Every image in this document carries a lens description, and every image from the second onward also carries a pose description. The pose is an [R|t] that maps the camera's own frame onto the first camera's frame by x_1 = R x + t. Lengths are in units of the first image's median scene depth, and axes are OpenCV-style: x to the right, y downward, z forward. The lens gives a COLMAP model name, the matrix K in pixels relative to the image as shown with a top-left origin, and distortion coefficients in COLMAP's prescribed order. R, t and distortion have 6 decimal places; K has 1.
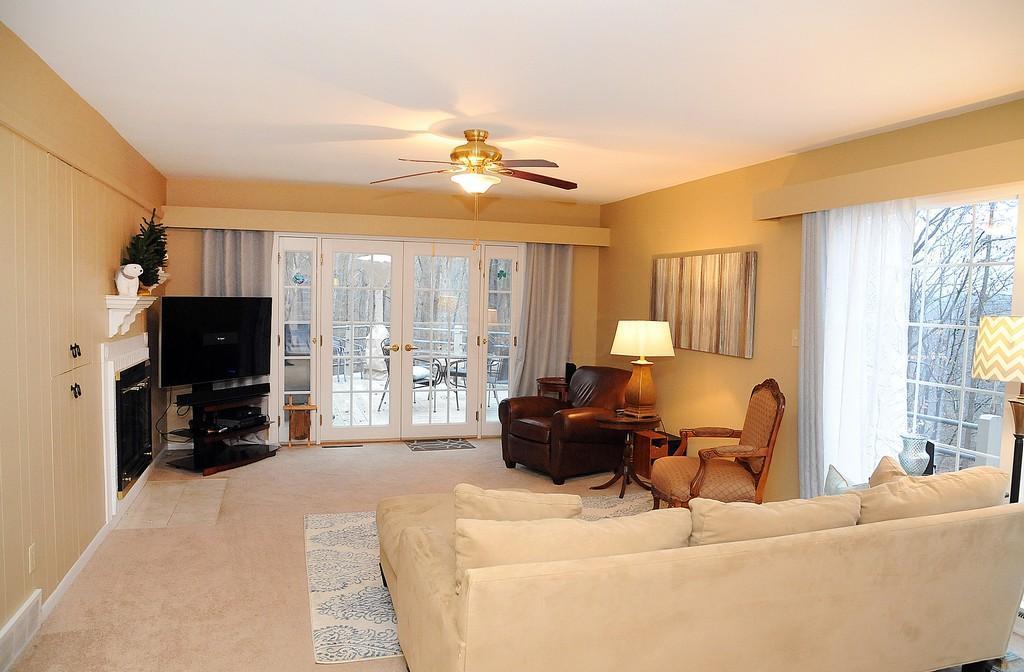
lens RADIAL K [[729.2, 0, 517.3], [0, 729.2, 344.4], [0, 0, 1]] dist [-0.068283, 0.001956]
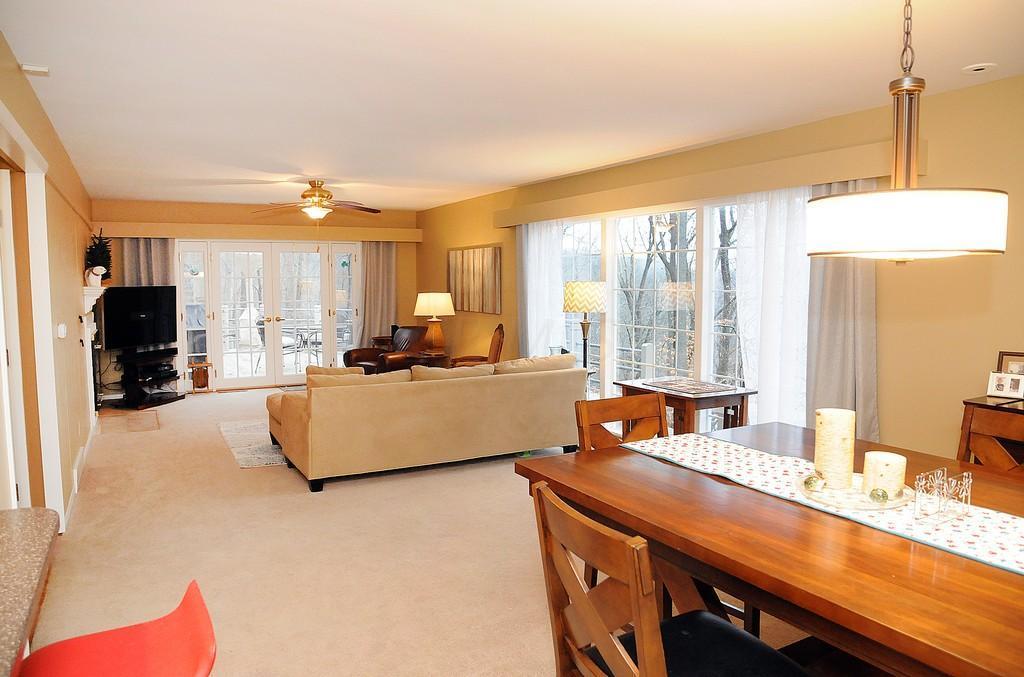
lens RADIAL K [[735.6, 0, 512.0], [0, 735.6, 338.5], [0, 0, 1]] dist [-0.112270, 0.097024]
pose [[0.984905, -0.040839, 0.168210, 0.067136], [0.038137, 0.999087, 0.019259, 0.038640], [-0.168843, -0.012554, 0.985563, -0.539257]]
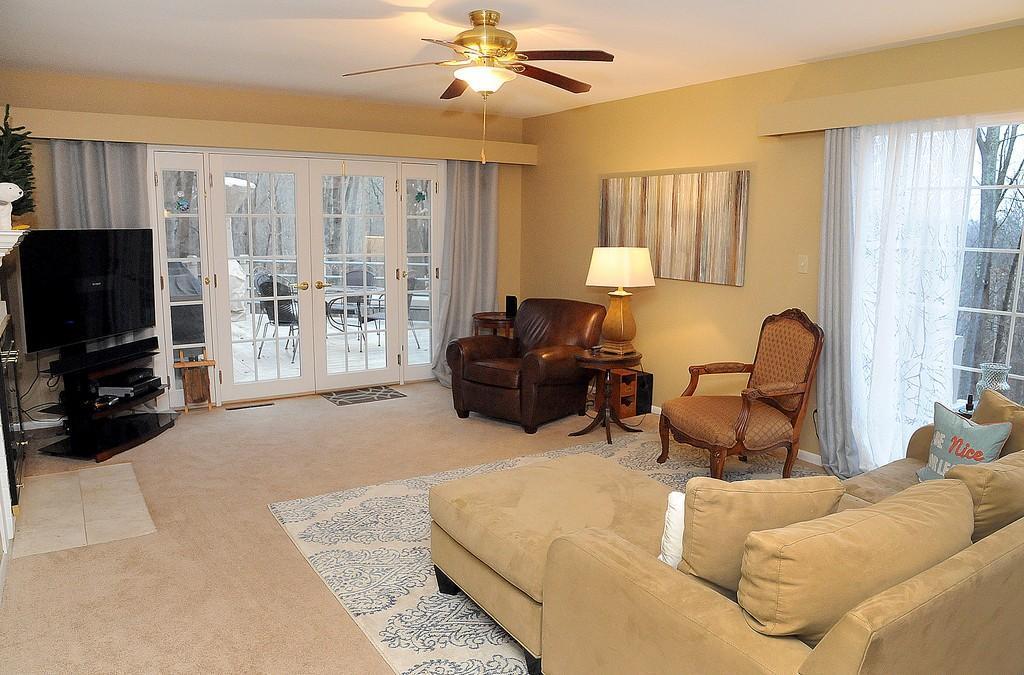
lens RADIAL K [[729.2, 0, 517.3], [0, 729.2, 345.9], [0, 0, 1]] dist [-0.068283, 0.001956]
pose [[0.964499, -0.056286, 0.258017, -0.184027], [0.028995, 0.993686, 0.108385, -0.012340], [-0.262489, -0.097056, 0.960042, 0.149889]]
